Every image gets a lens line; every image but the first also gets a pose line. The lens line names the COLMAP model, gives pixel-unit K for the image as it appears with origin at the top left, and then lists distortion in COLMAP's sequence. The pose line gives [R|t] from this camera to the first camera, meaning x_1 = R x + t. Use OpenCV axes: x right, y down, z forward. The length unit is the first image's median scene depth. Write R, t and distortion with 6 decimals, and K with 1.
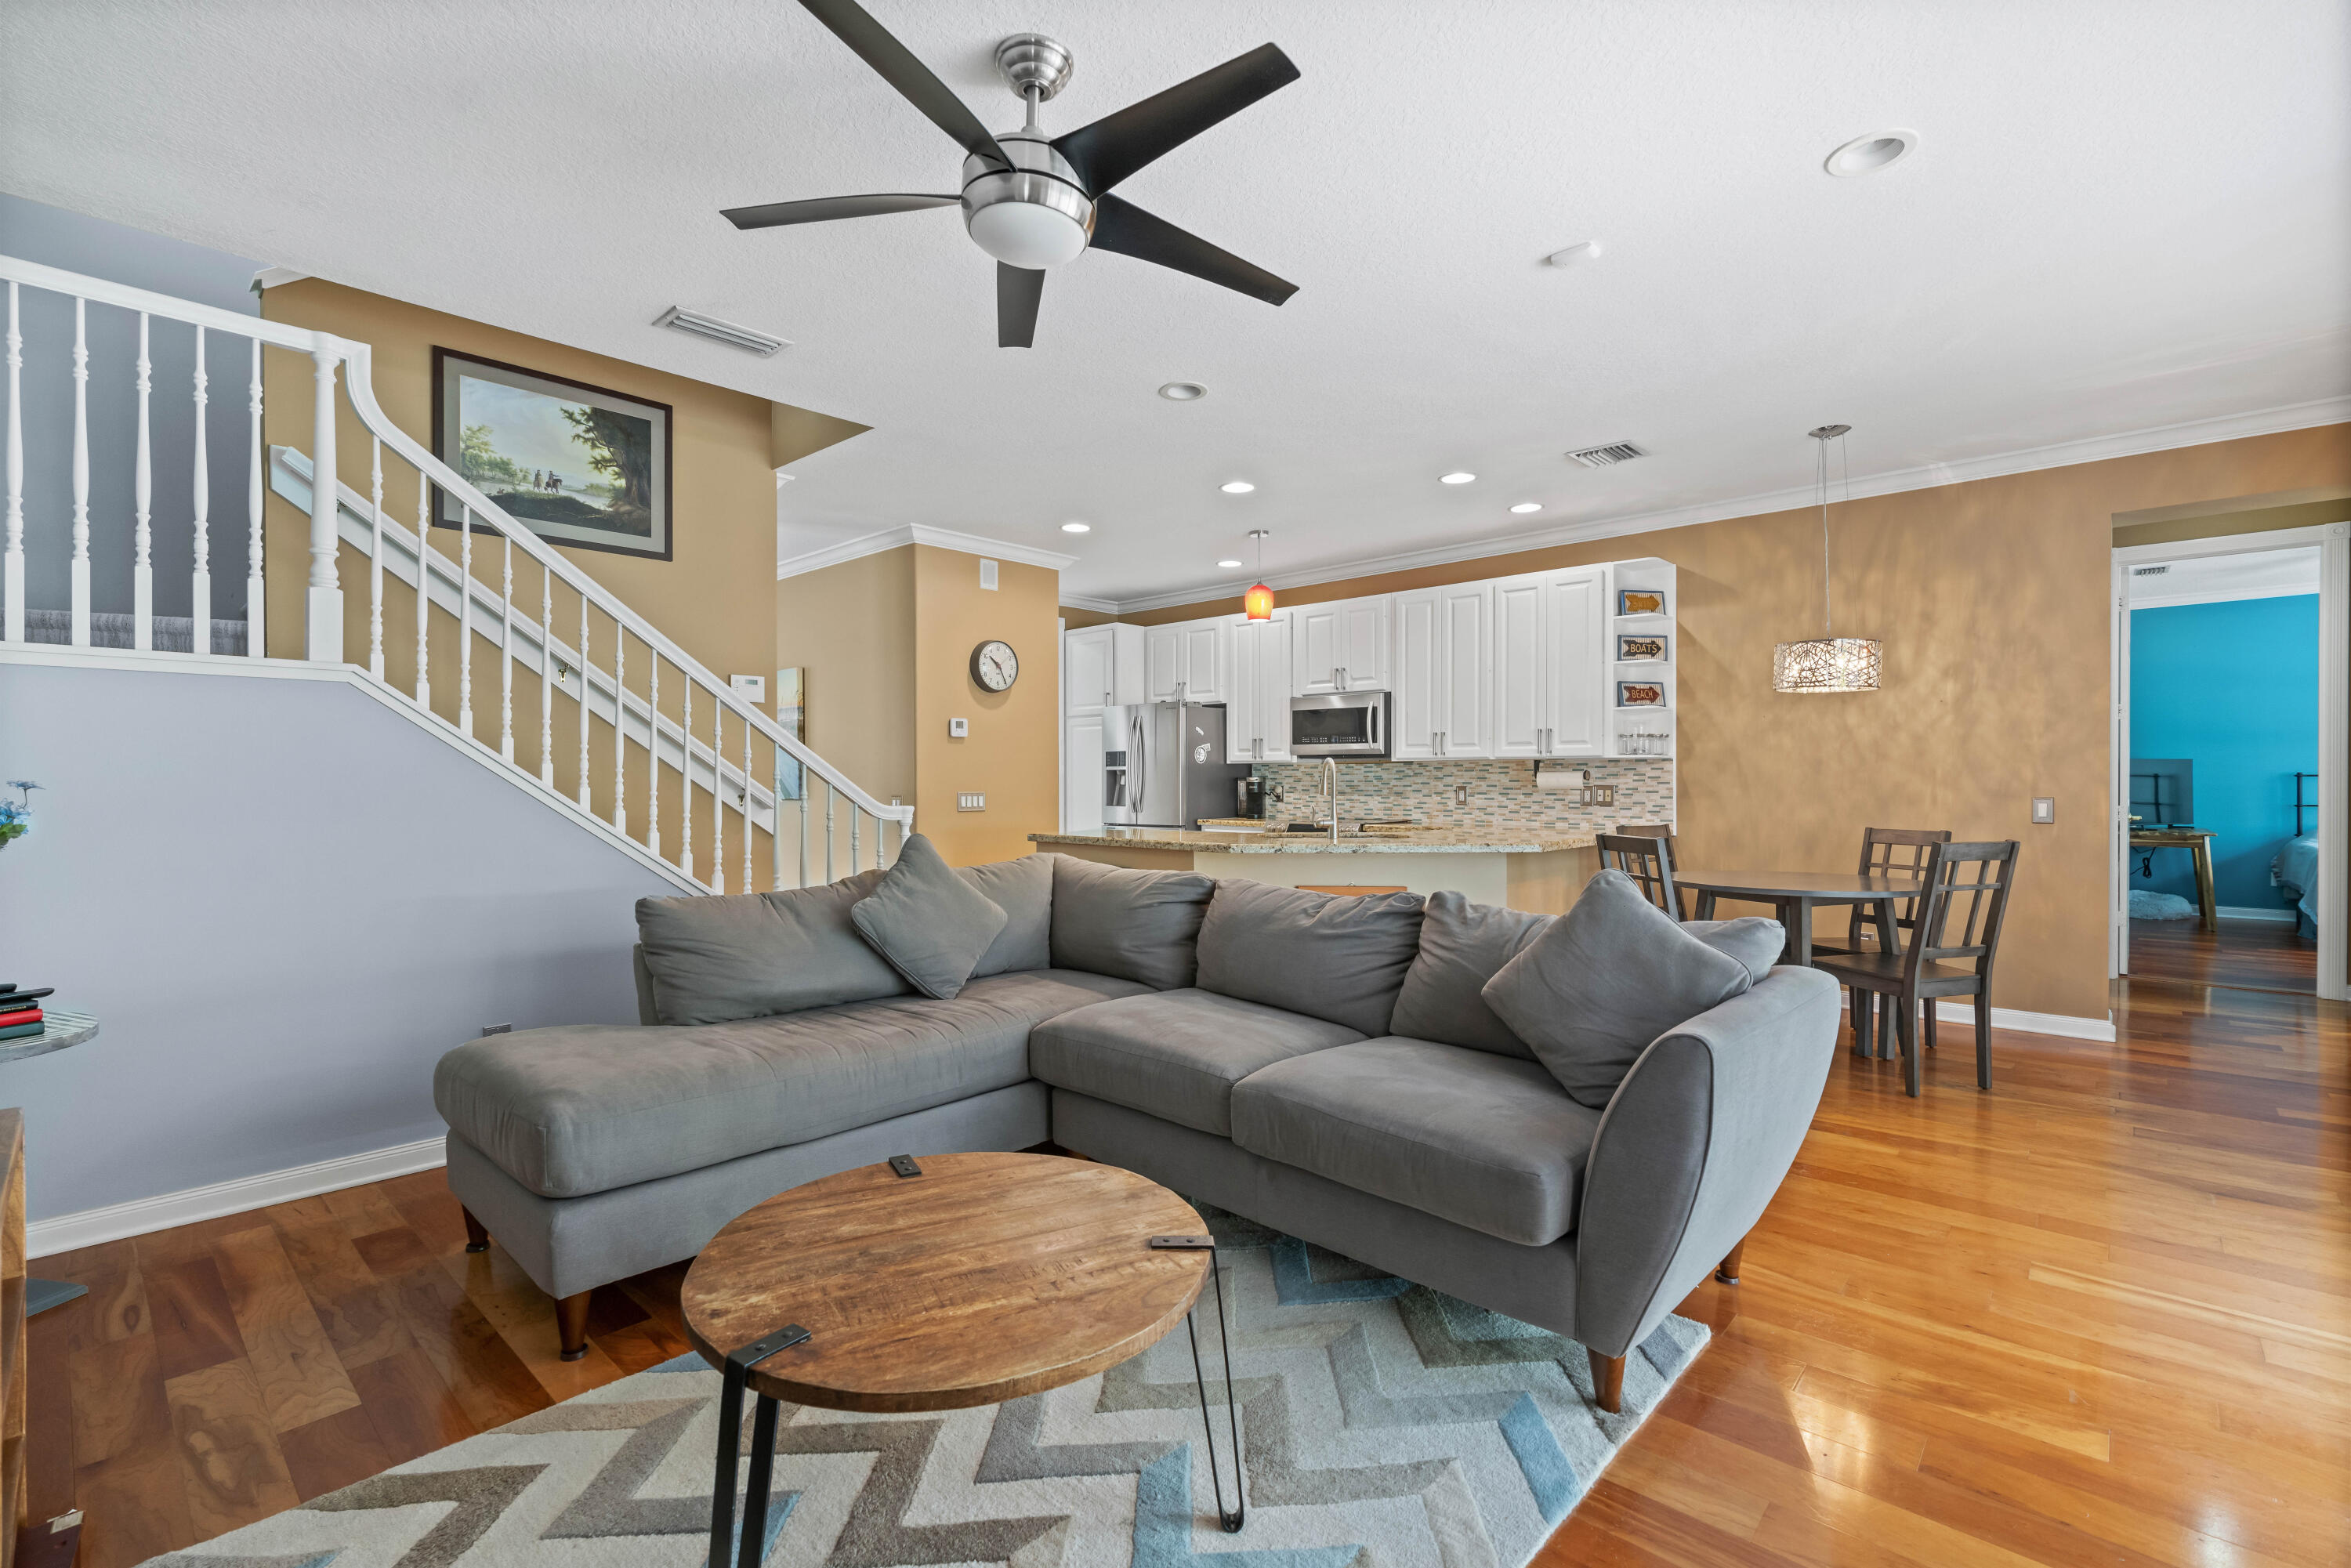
lens RADIAL K [[1057.1, 0, 1174.3], [0, 1057.1, 788.0], [0, 0, 1]] dist [-0.015198, 0.007136]
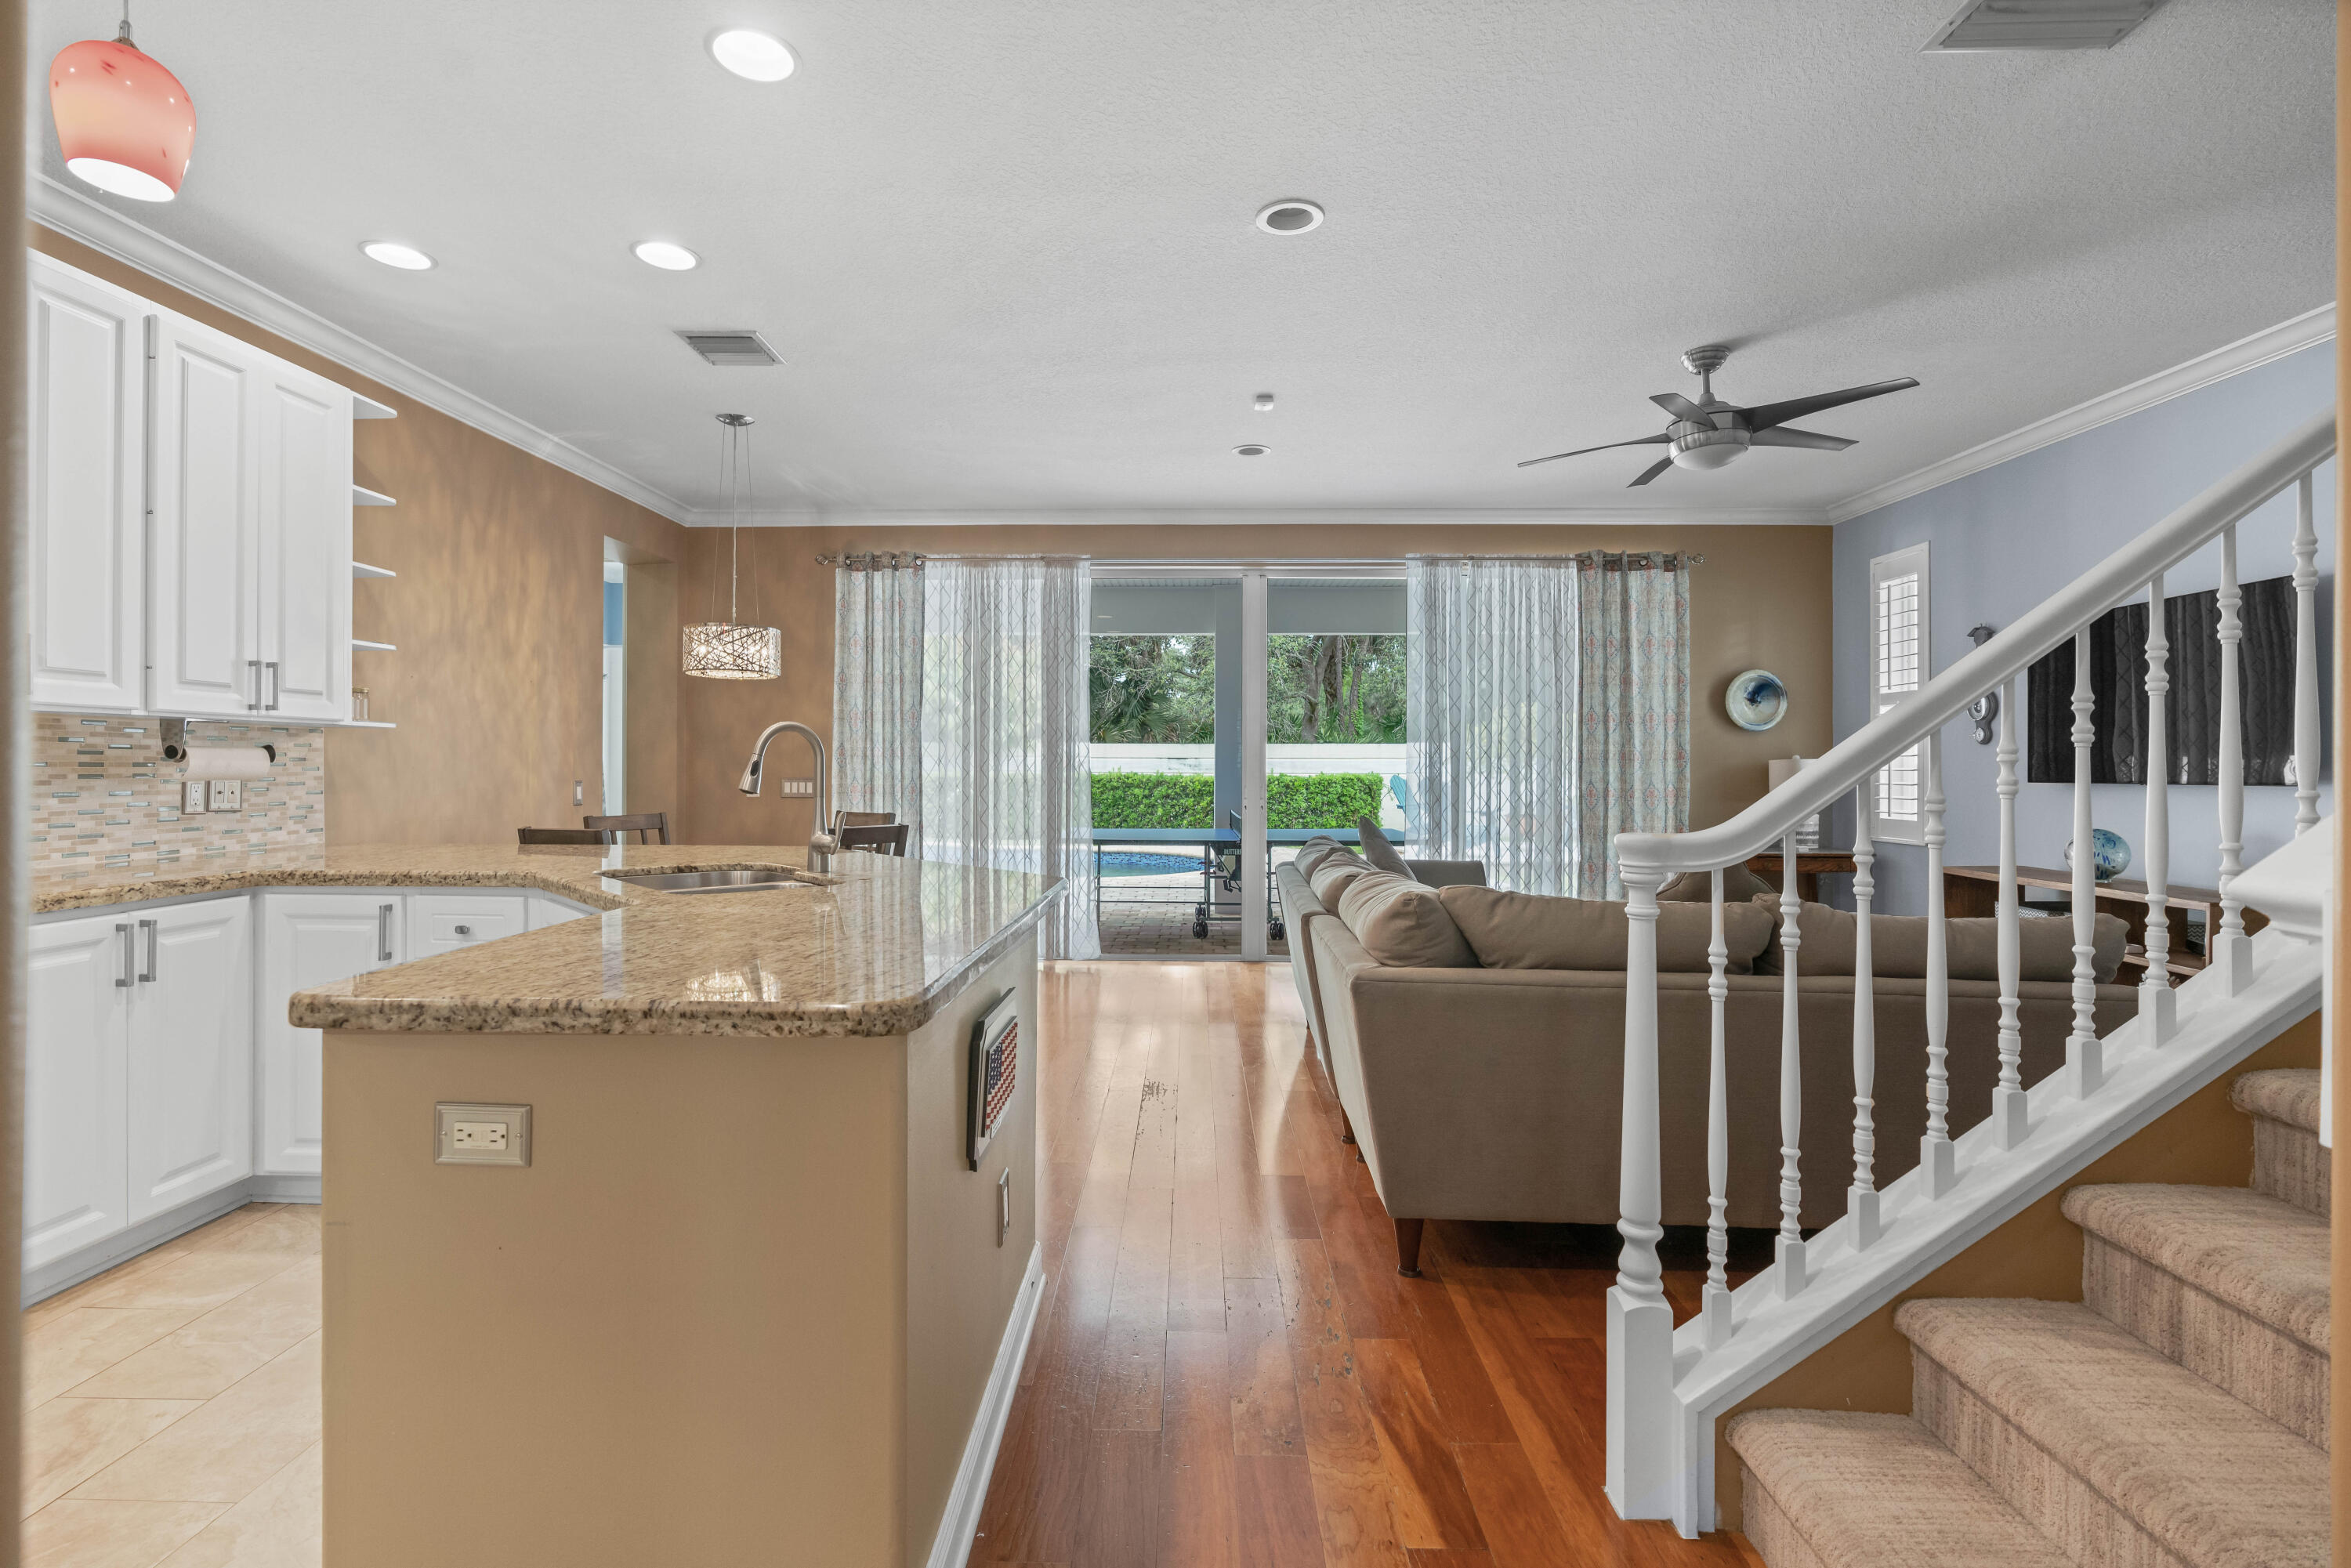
lens RADIAL K [[1096.6, 0, 1165.8], [0, 1096.6, 764.5], [0, 0, 1]] dist [-0.012211, 0.004702]
pose [[-0.659052, 0.000941, 0.752097, -0.374091], [0.003739, 0.999991, 0.002025, -0.007797], [-0.752088, 0.004147, -0.659049, 1.182288]]
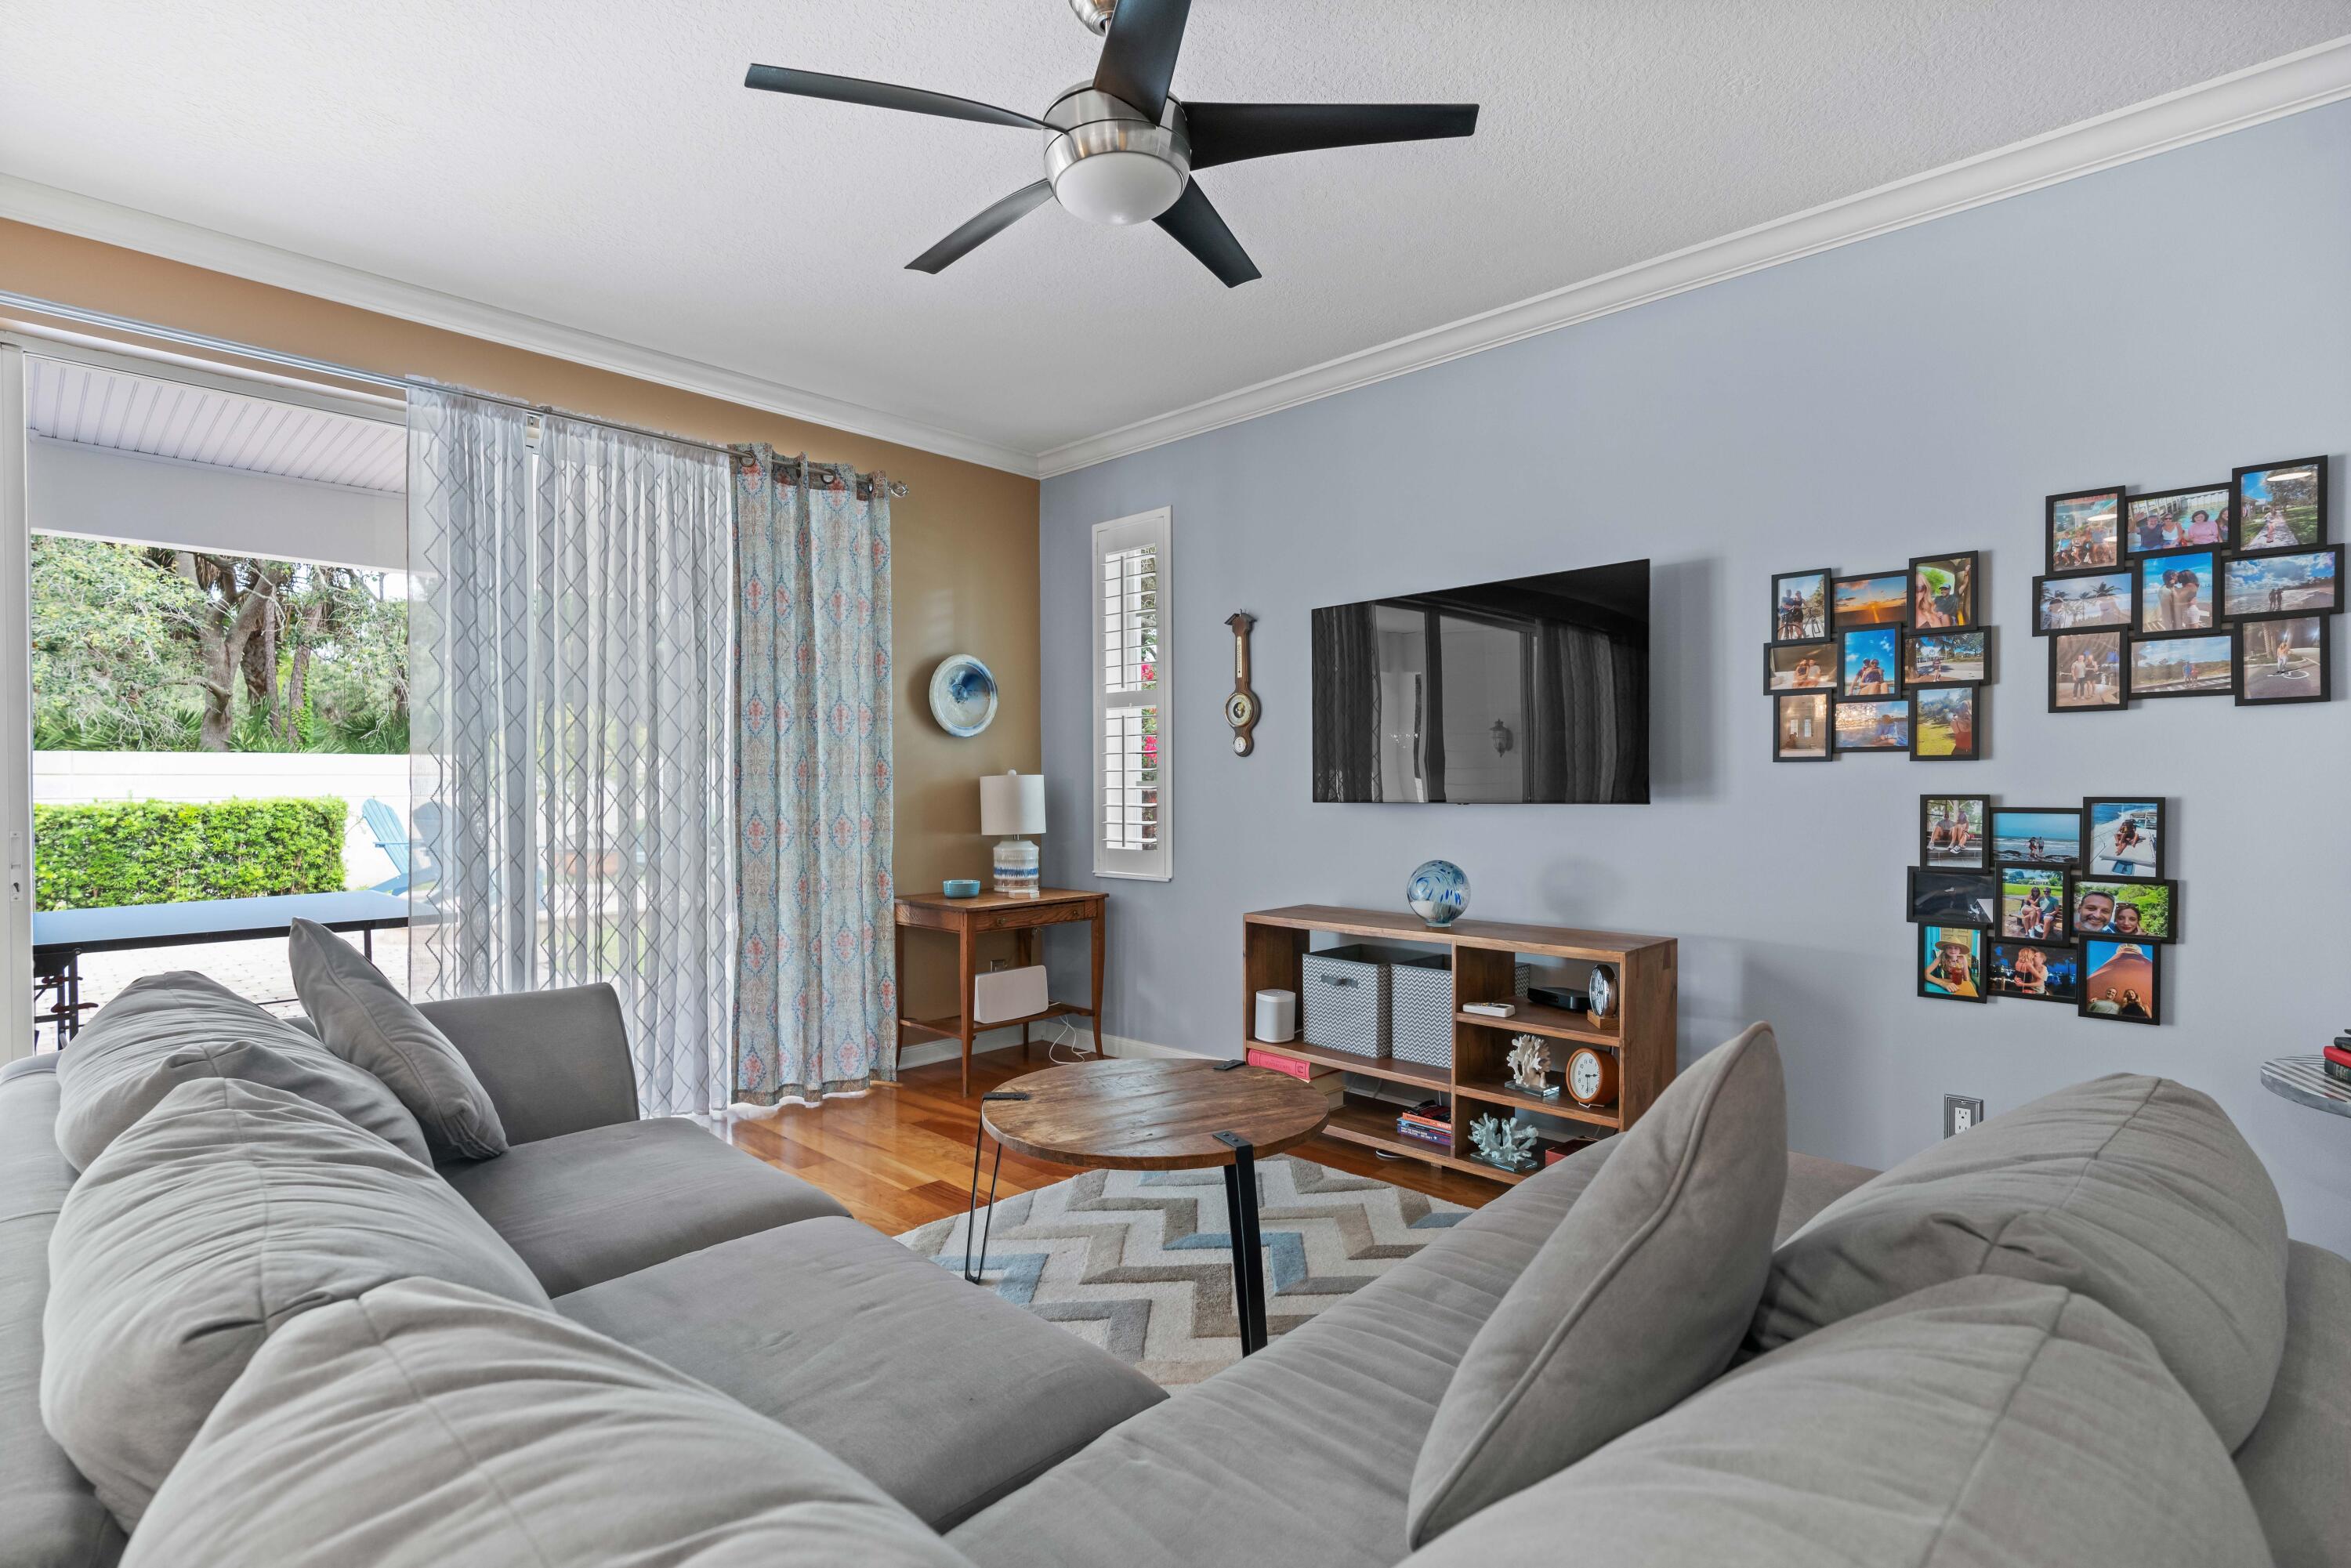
lens RADIAL K [[1110.3, 0, 1185.4], [0, 1110.3, 791.5], [0, 0, 1]] dist [-0.013576, 0.006789]
pose [[-0.999963, 0.006448, 0.005701, -0.082232], [0.006539, 0.999850, 0.016037, -0.007953], [-0.005597, 0.016073, -0.999855, 0.809241]]
